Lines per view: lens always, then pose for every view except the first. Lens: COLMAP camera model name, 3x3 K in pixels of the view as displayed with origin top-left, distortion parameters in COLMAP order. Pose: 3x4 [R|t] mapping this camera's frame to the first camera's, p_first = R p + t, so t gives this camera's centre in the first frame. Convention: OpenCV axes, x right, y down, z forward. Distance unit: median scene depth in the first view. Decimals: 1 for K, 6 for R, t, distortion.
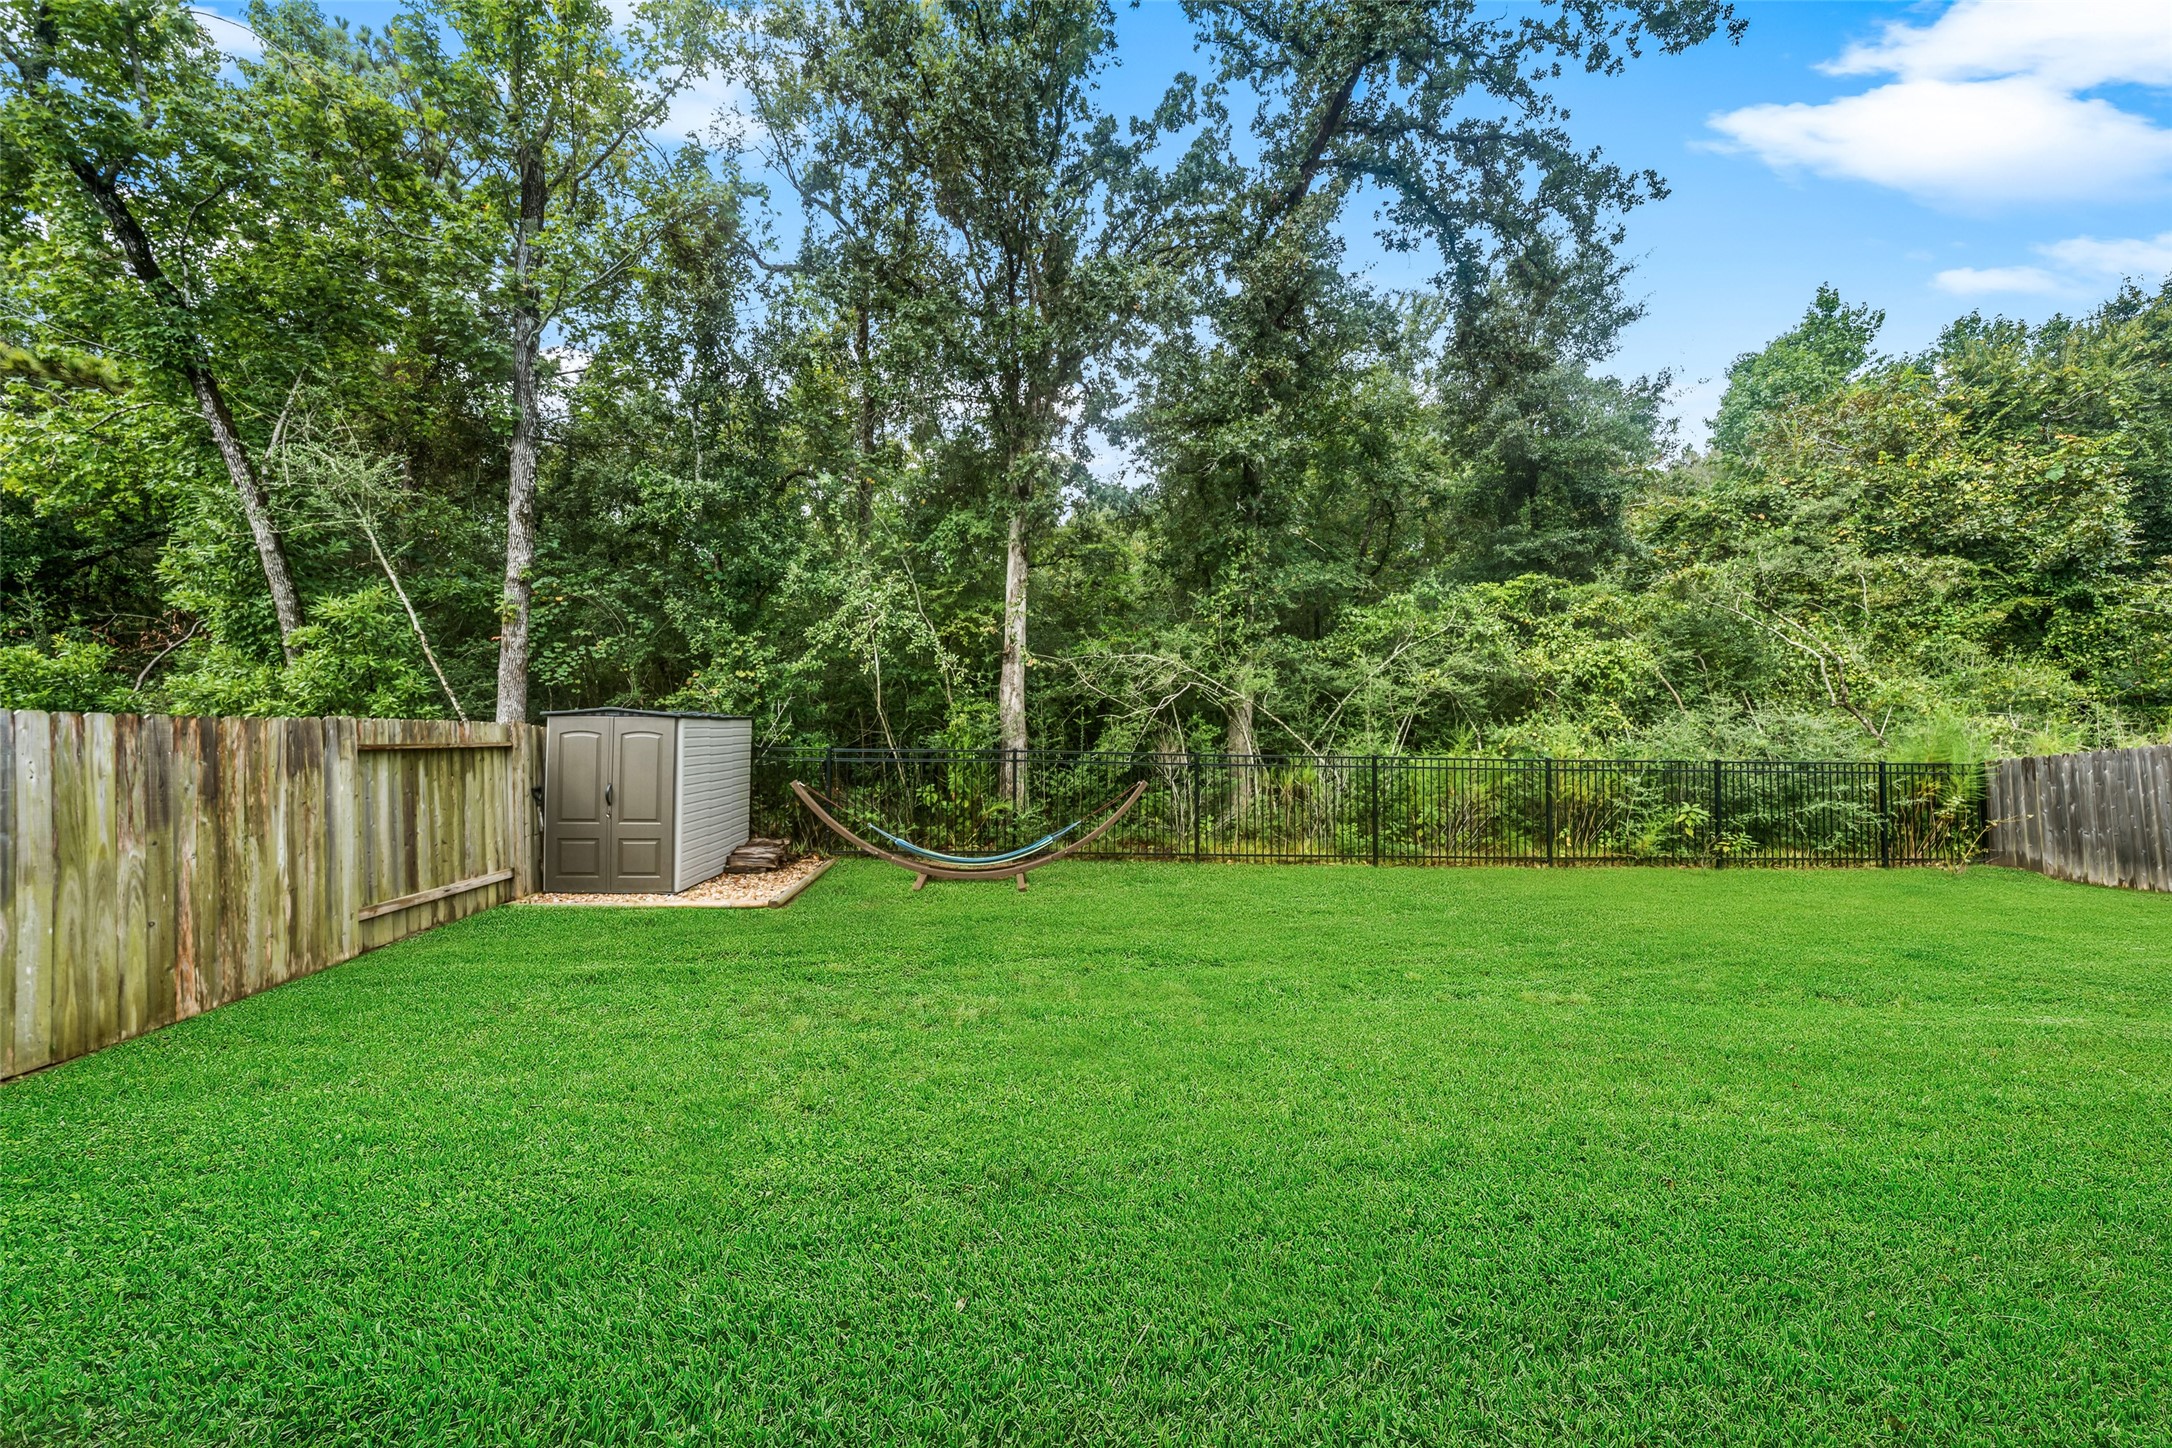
lens RADIAL K [[740.5, 0, 1071.4], [0, 740.5, 709.9], [0, 0, 1]] dist [-0.002879, -0.000118]
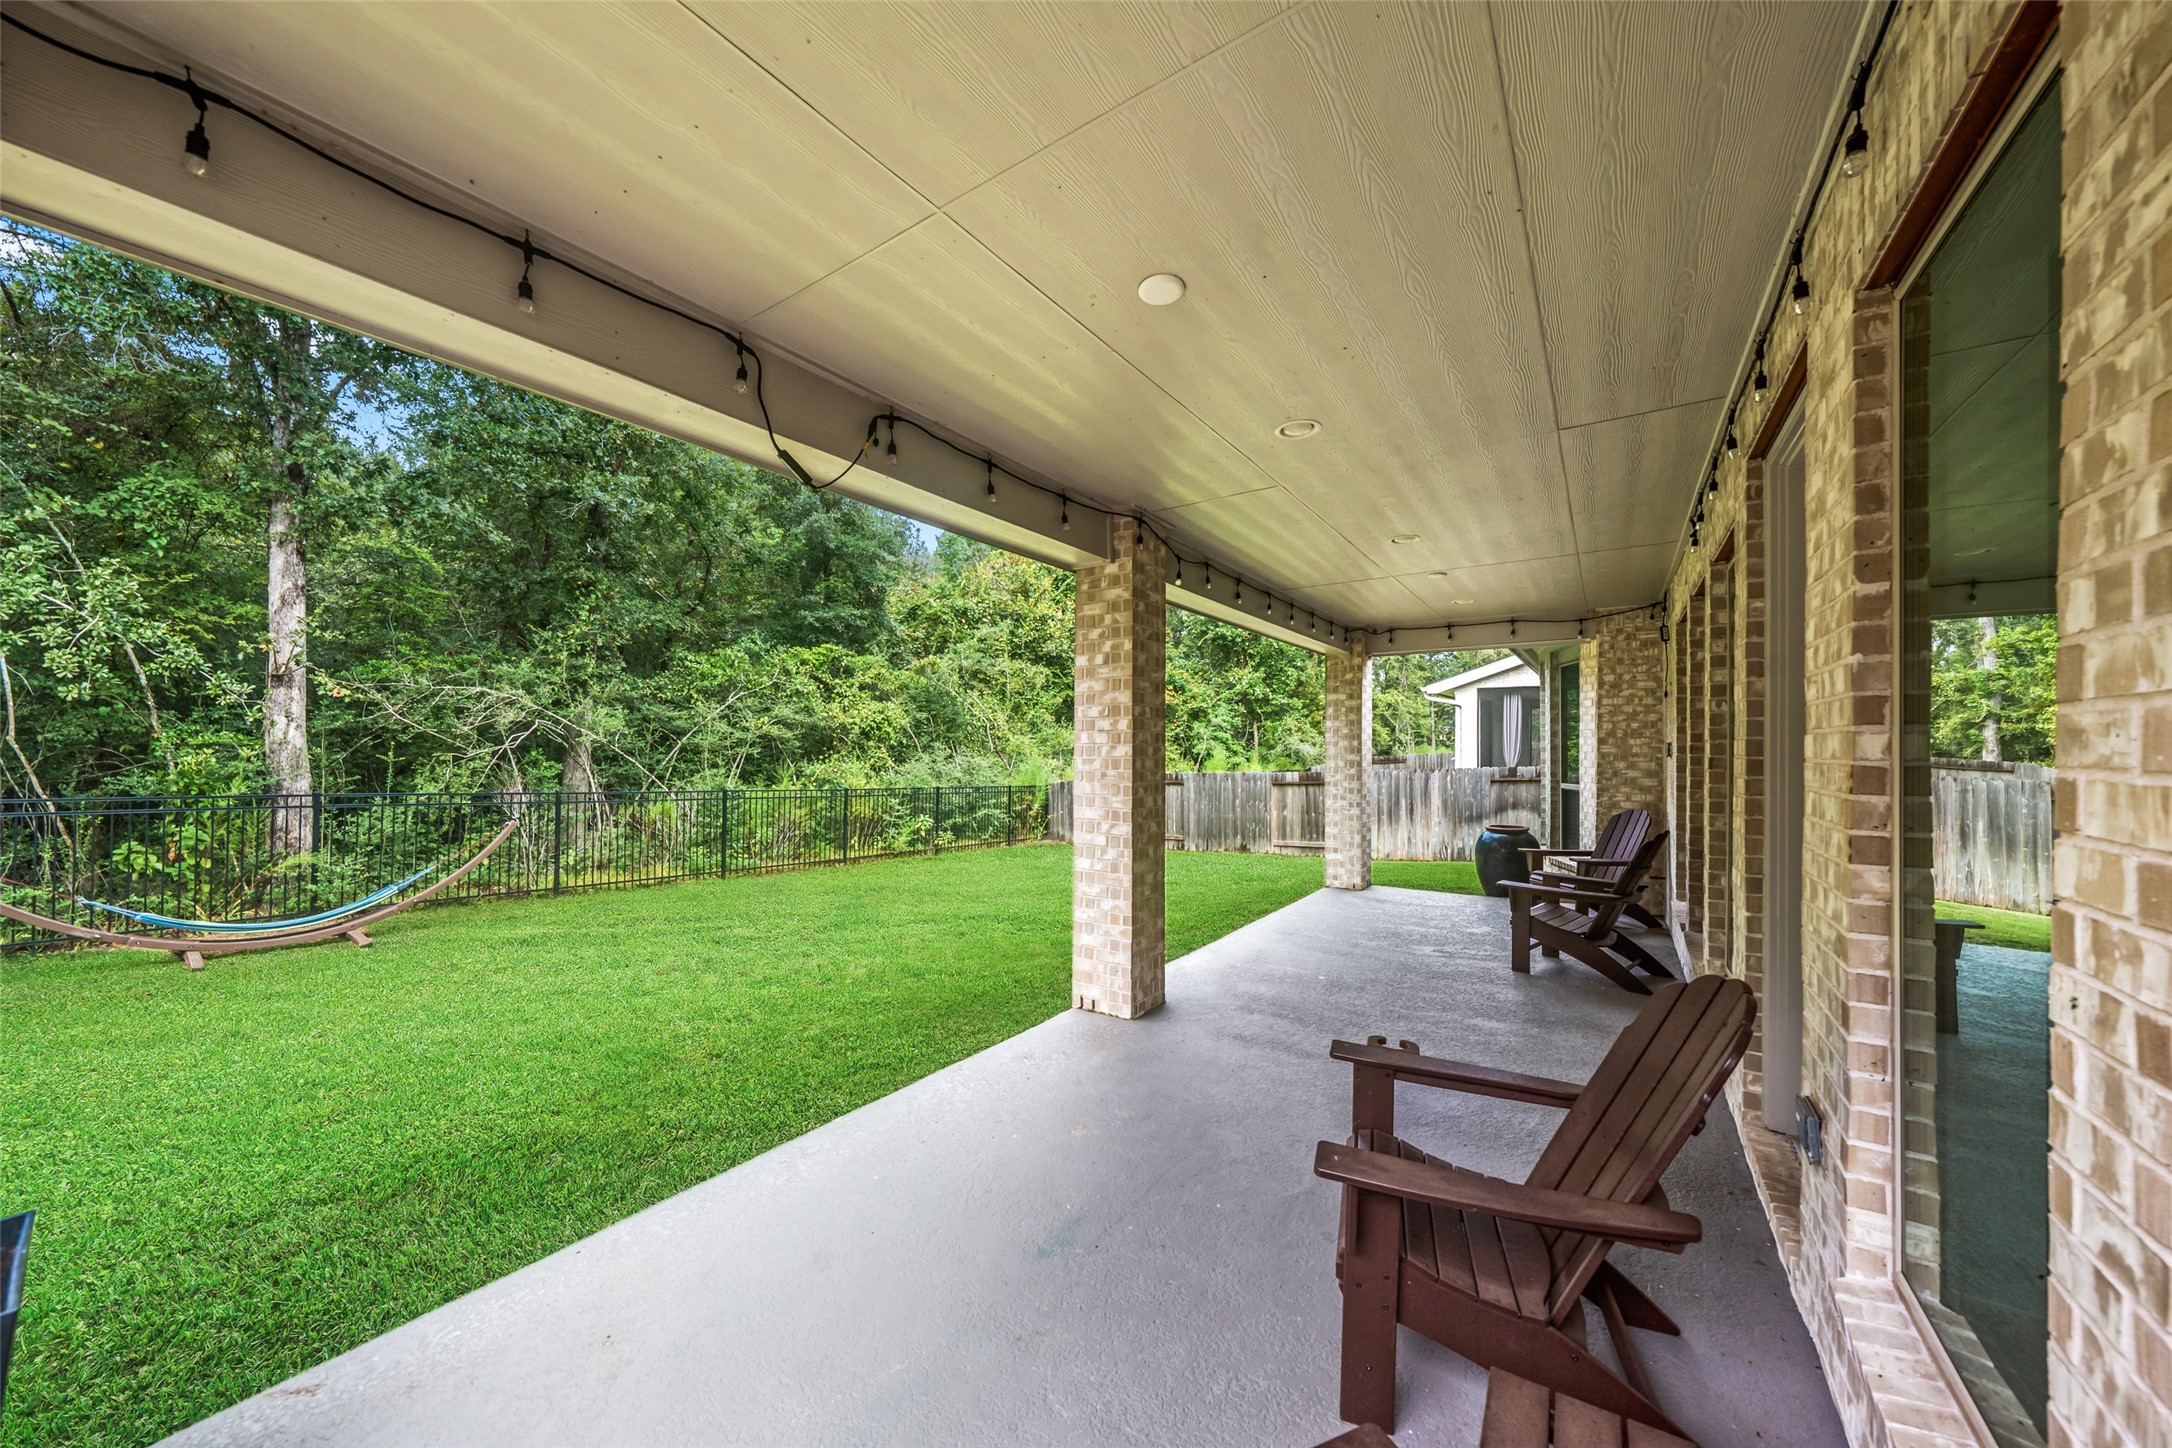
lens RADIAL K [[740.5, 0, 1086.6], [0, 740.5, 731.3], [0, 0, 1]] dist [-0.002879, -0.000118]
pose [[0.600824, 0.036871, 0.798531, -0.171327], [-0.032100, 0.999243, -0.021987, -0.021449], [-0.798737, -0.012422, 0.601552, -0.171955]]
